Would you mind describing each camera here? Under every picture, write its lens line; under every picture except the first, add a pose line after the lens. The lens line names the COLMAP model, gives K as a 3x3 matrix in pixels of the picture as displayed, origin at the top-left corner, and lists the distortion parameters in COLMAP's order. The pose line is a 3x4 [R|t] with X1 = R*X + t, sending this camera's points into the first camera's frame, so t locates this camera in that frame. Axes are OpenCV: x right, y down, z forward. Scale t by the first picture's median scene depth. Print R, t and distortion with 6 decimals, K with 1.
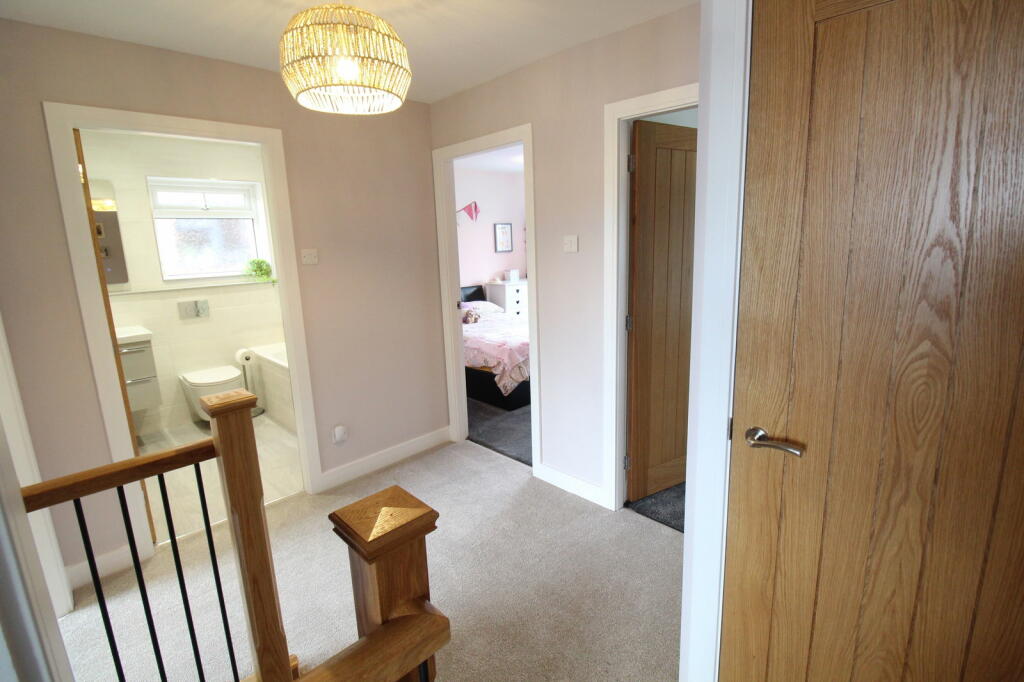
lens RADIAL K [[472.6, 0, 523.4], [0, 472.6, 335.0], [0, 0, 1]] dist [-0.002589, -0.011214]
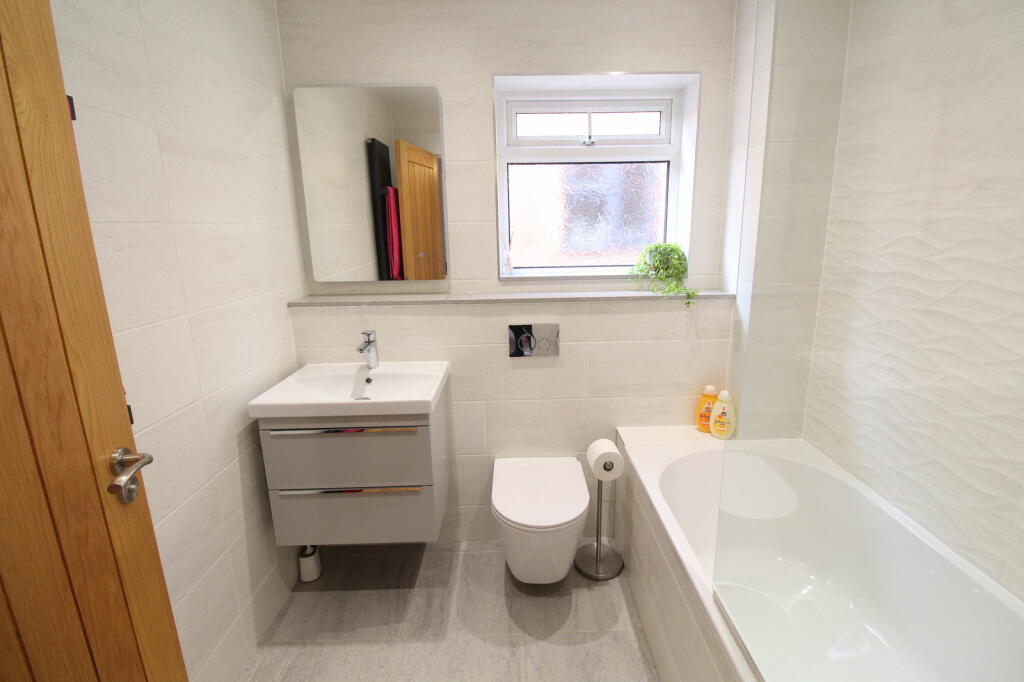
lens RADIAL K [[472.6, 0, 523.4], [0, 472.6, 335.0], [0, 0, 1]] dist [-0.002589, -0.011214]
pose [[0.710634, 0.168098, -0.683186, -0.231708], [-0.142638, 0.985295, 0.094063, -0.068255], [0.688952, 0.030604, 0.724161, 0.400016]]
